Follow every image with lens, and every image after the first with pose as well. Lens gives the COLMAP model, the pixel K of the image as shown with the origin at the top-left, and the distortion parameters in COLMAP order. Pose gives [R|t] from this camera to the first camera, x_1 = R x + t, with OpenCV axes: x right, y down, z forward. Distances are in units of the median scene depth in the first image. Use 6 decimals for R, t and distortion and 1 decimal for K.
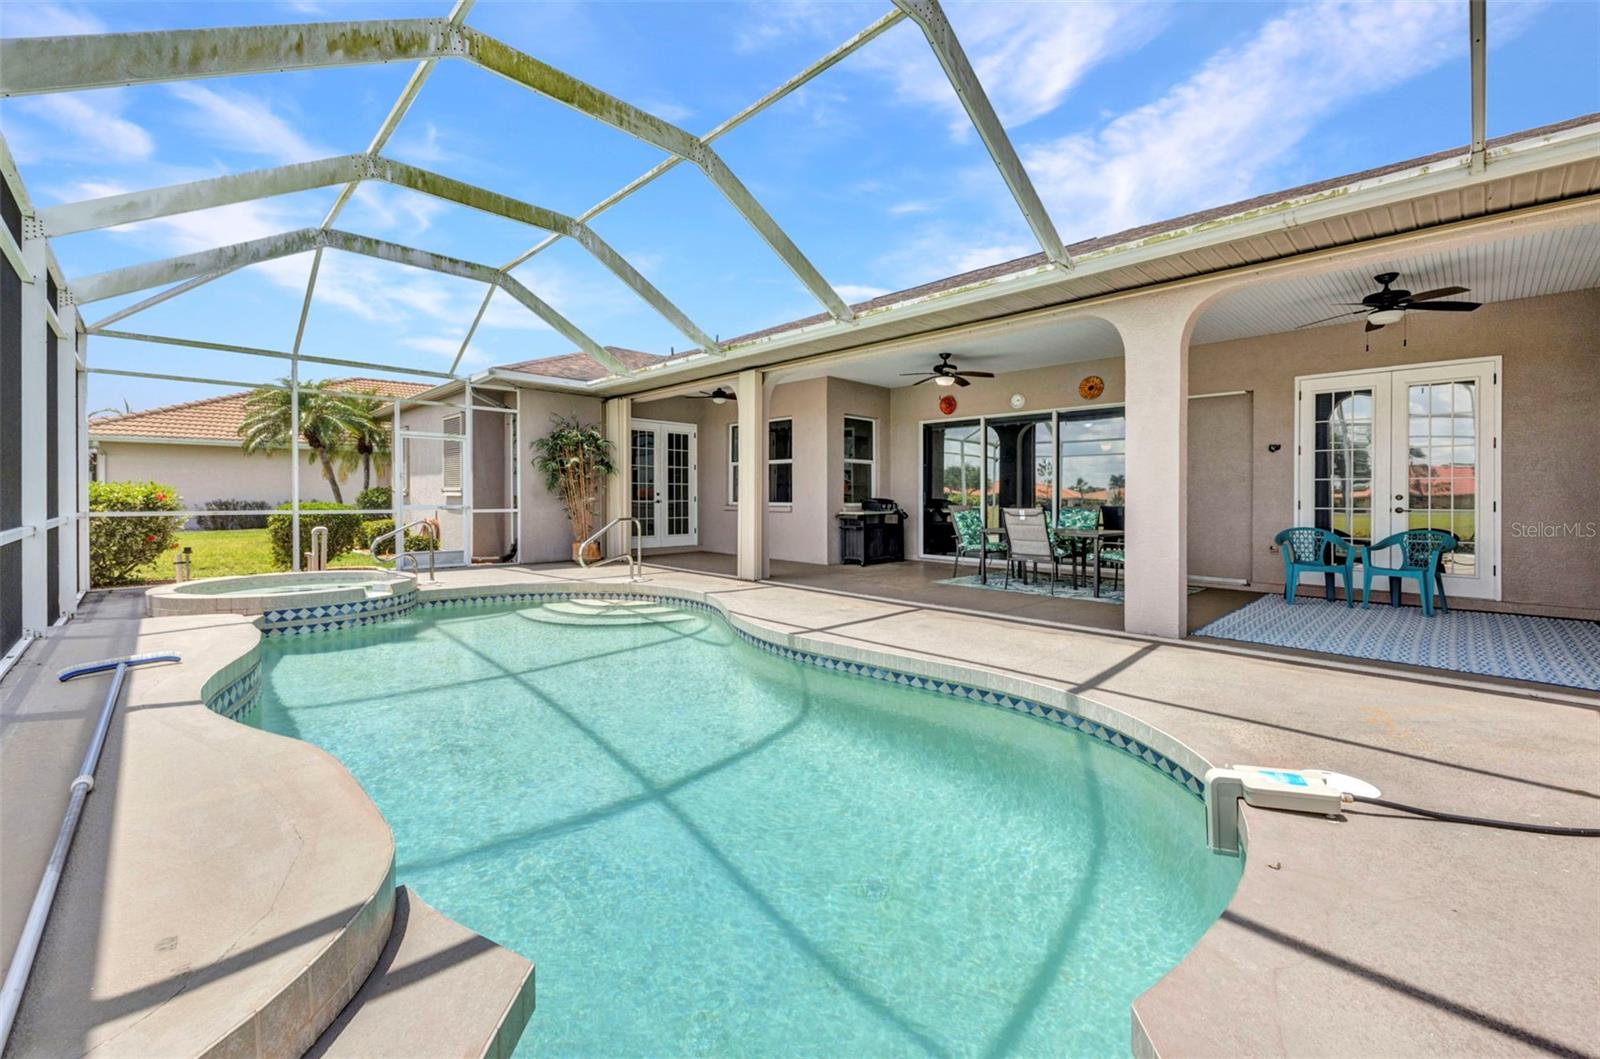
lens RADIAL K [[645.9, 0, 808.5], [0, 645.9, 499.2], [0, 0, 1]] dist [0.007410, -0.001013]
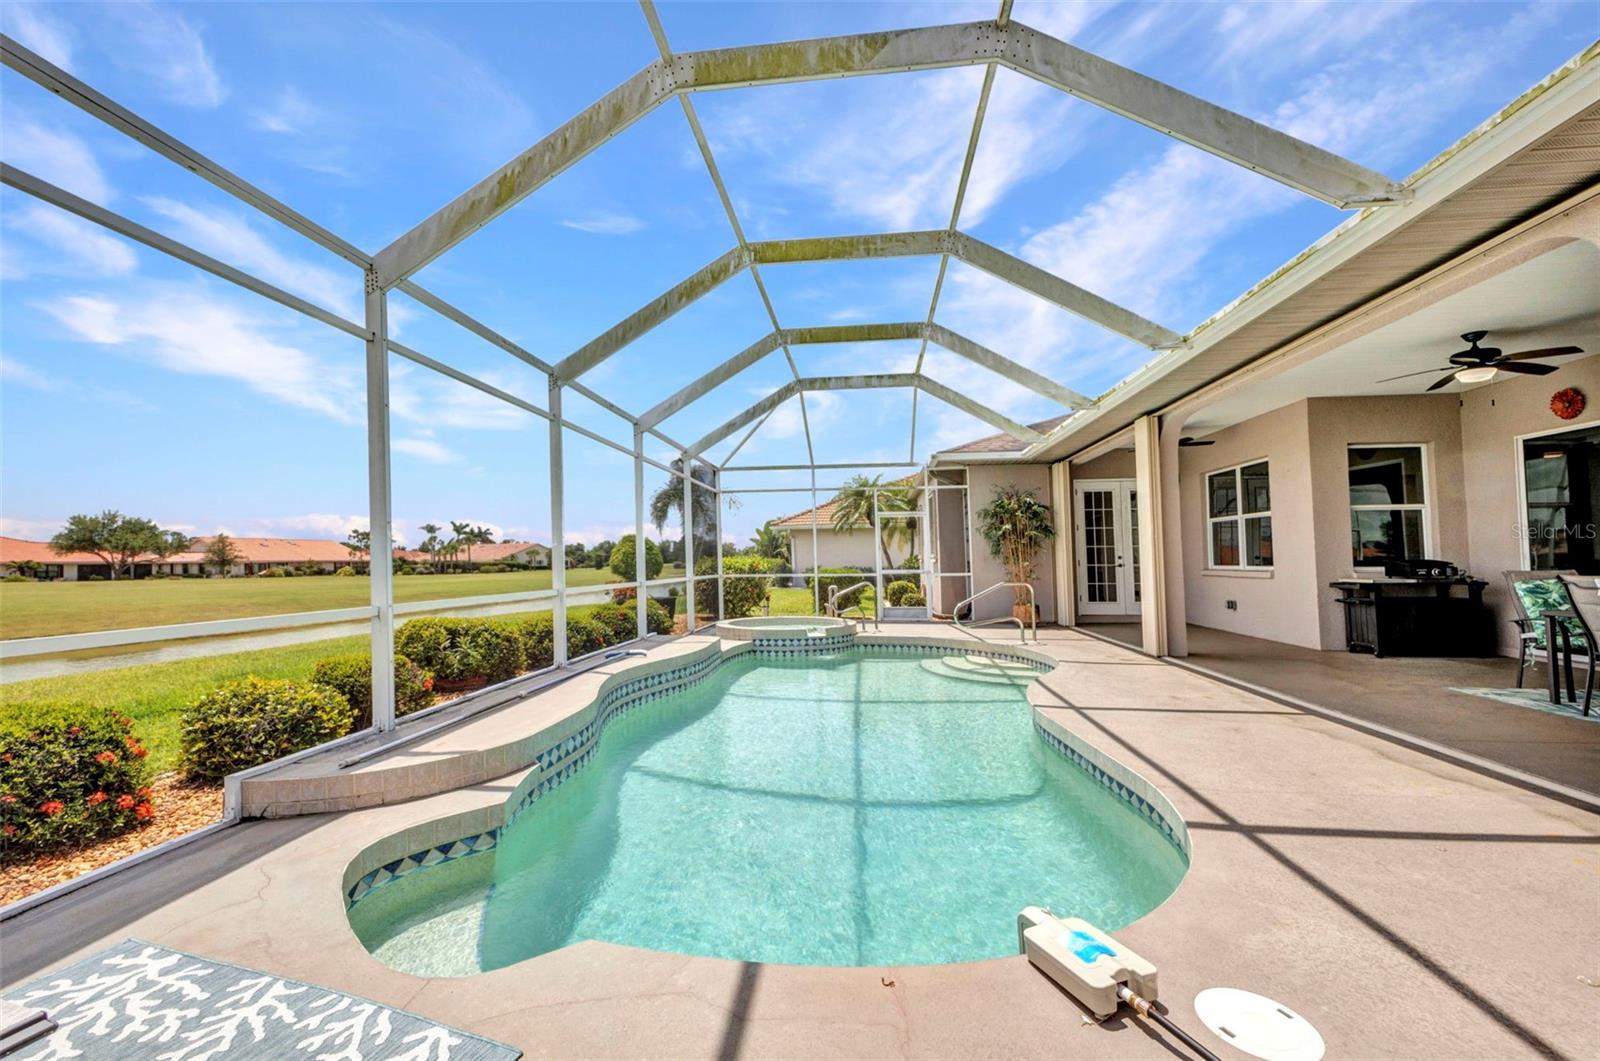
lens RADIAL K [[644.6, 0, 797.2], [0, 644.6, 557.7], [0, 0, 1]] dist [0.000197, 0.000086]
pose [[0.625431, -0.015210, -0.780131, 0.240486], [0.009268, 0.999884, -0.012064, -0.001124], [0.780225, 0.000315, 0.625499, 0.064008]]
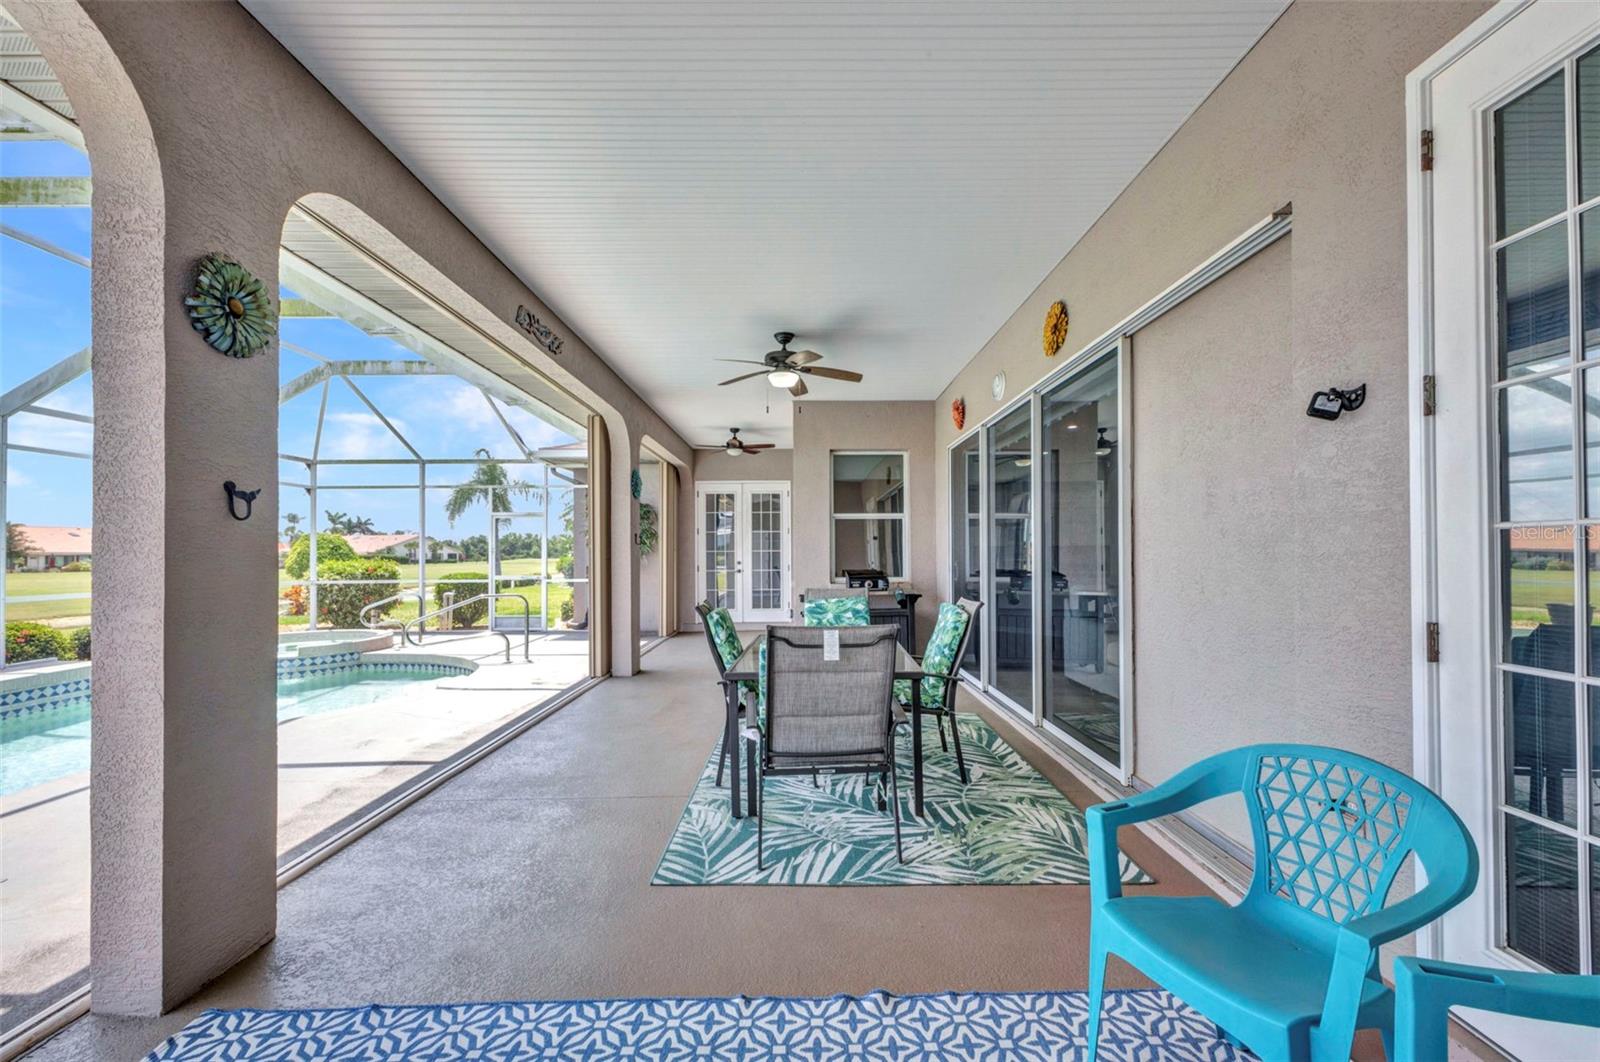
lens RADIAL K [[646.3, 0, 801.6], [0, 646.3, 564.8], [0, 0, 1]] dist [0.015357, -0.004570]
pose [[0.710174, 0.002688, -0.704021, 0.544343], [0.007681, 0.999904, 0.011566, -0.017751], [0.703985, -0.013622, 0.710084, 0.505043]]
